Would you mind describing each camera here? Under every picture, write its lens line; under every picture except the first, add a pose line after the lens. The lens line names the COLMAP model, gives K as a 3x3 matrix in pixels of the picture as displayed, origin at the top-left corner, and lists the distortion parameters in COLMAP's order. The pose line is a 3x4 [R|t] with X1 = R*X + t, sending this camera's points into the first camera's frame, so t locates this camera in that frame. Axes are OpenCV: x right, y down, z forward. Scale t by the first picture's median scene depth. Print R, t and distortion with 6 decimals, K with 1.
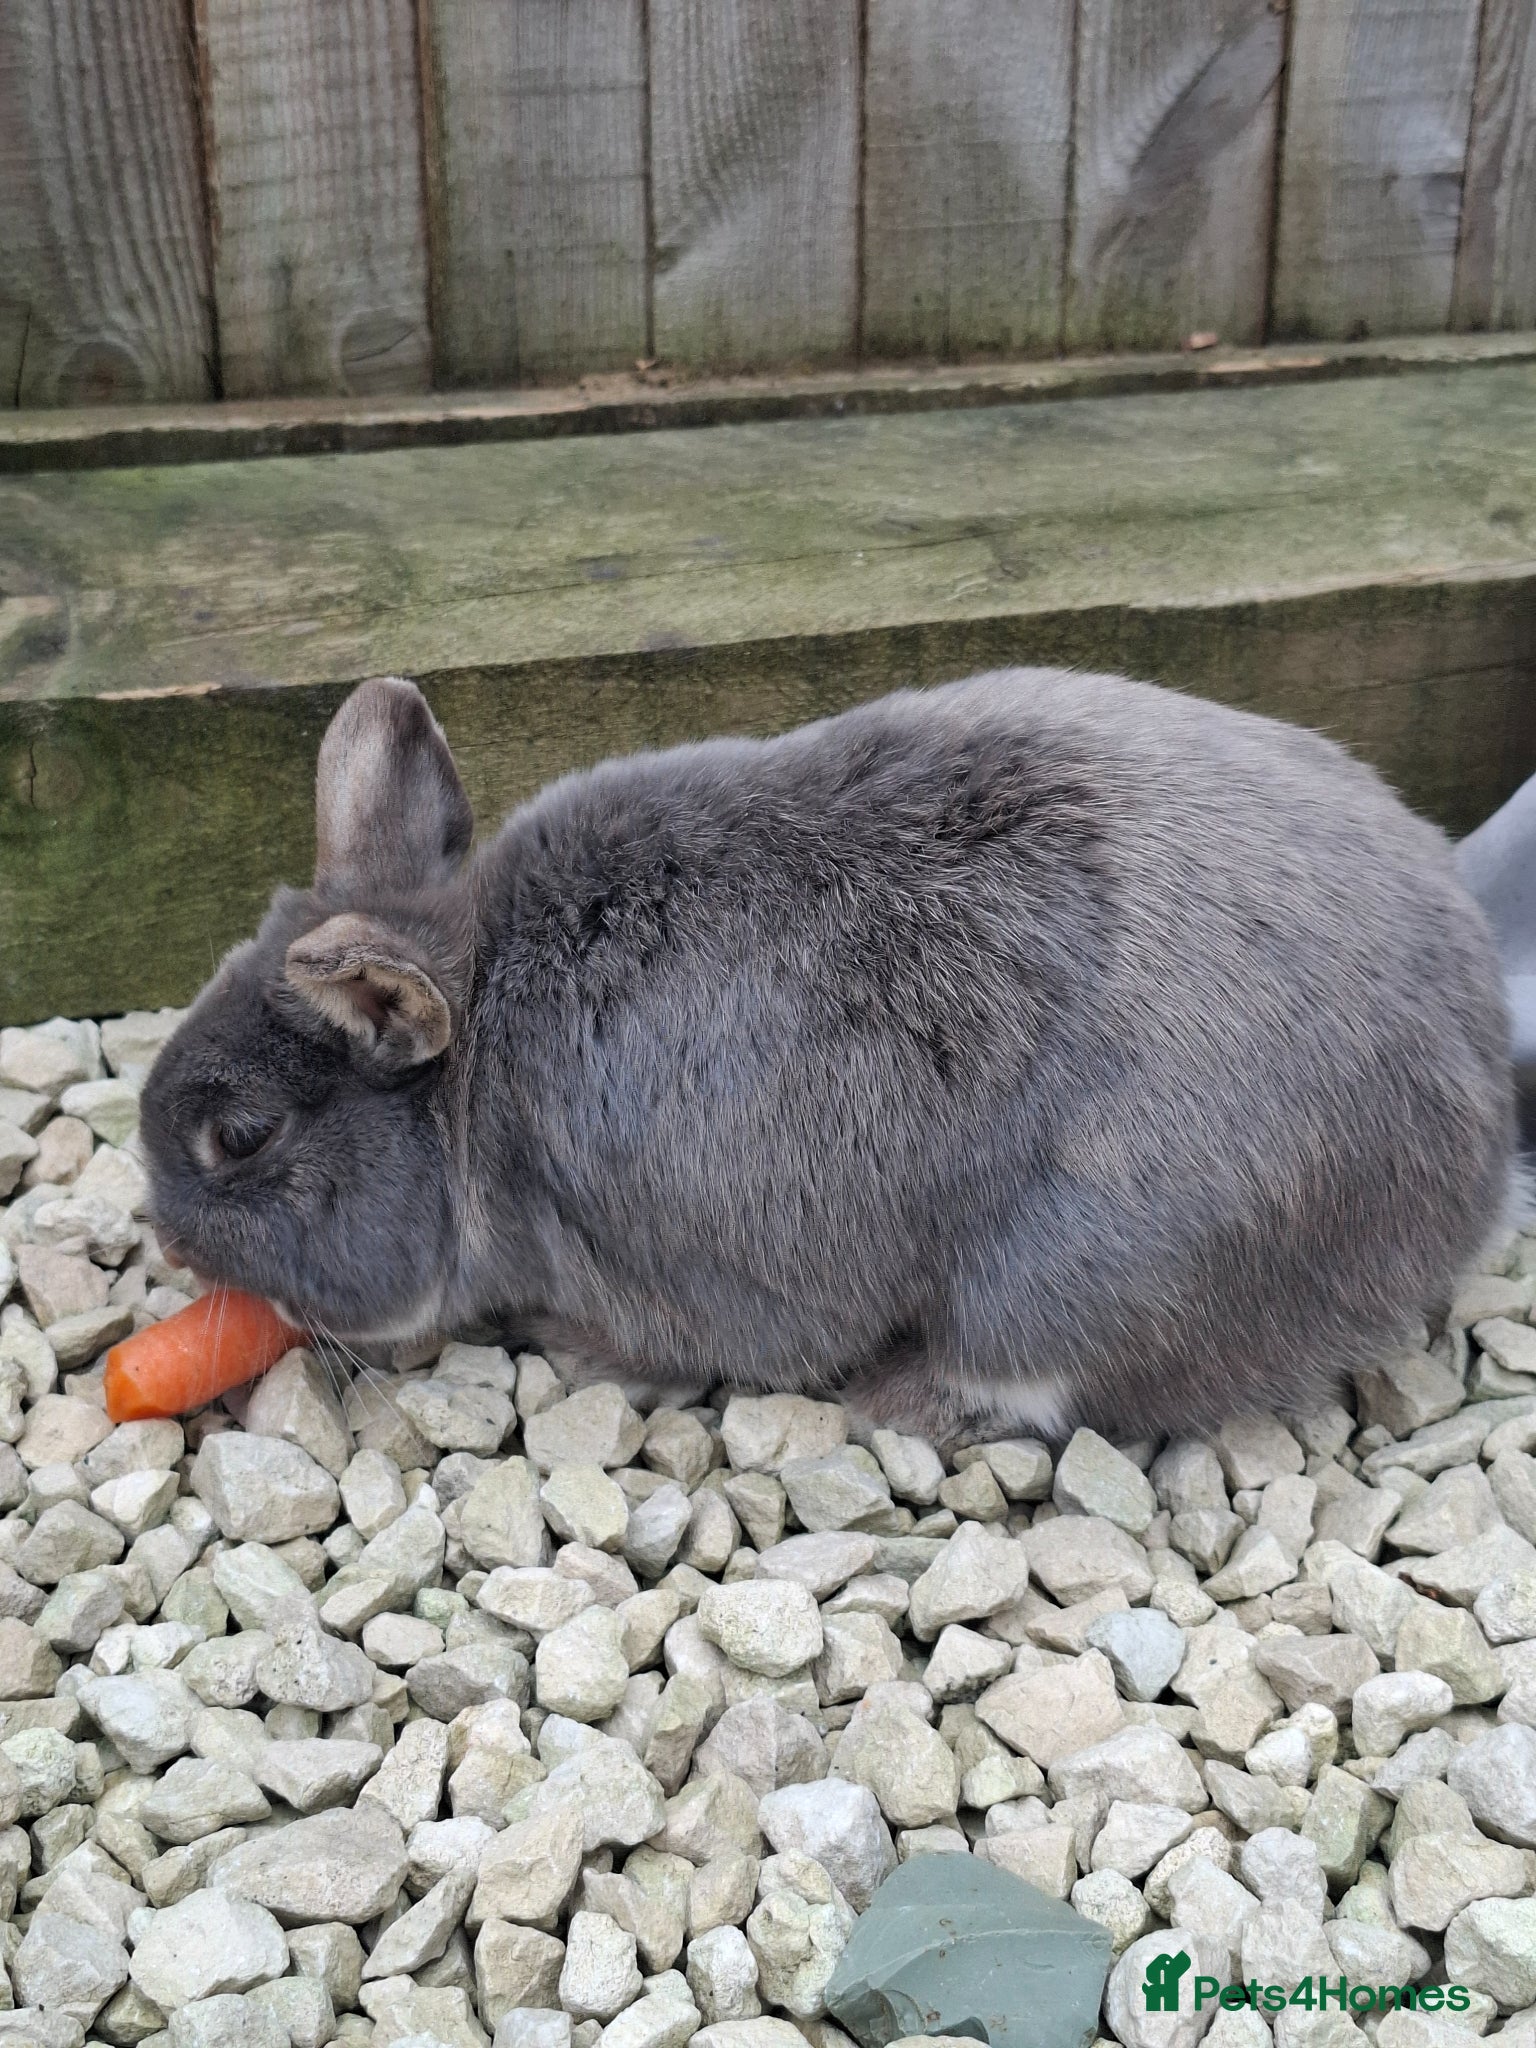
lens RADIAL K [[2833.8, 0, 799.7], [0, 2833.8, 982.2], [0, 0, 1]] dist [0.137459, -0.062694]
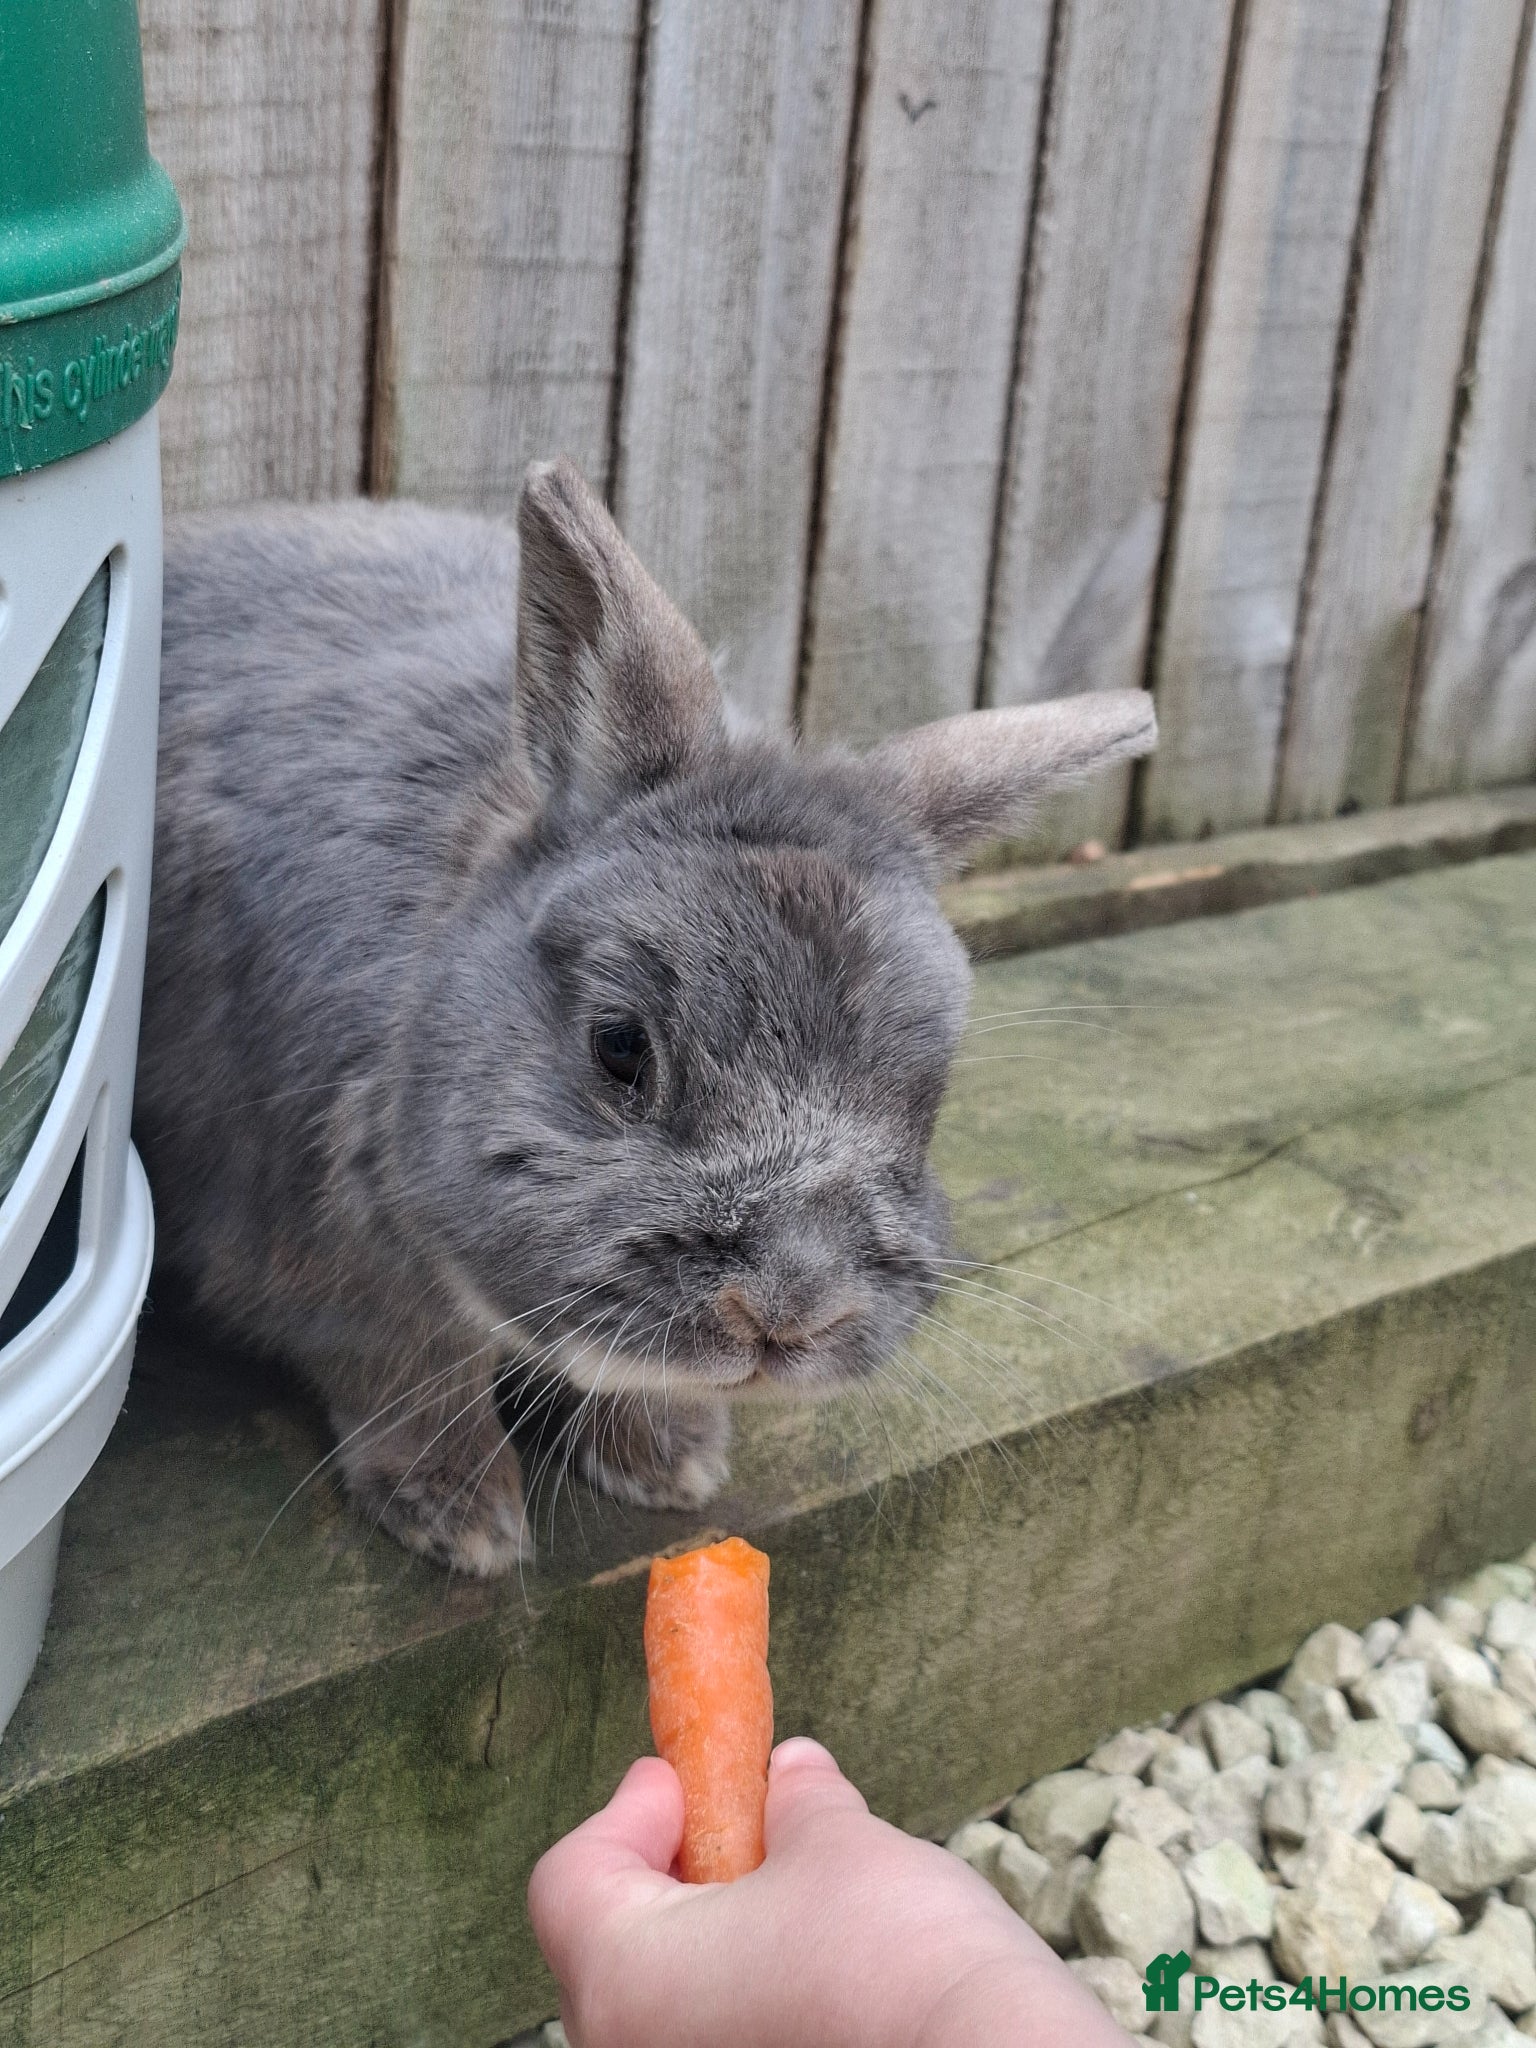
lens RADIAL K [[2845.4, 0, 768.0], [0, 2845.4, 1024.0], [0, 0, 1]] dist [0.174738, -0.378512]
pose [[0.888622, -0.072965, 0.452799, -0.390944], [0.111113, 0.992103, -0.058190, -0.144680], [-0.444977, 0.102021, 0.889712, 0.290472]]
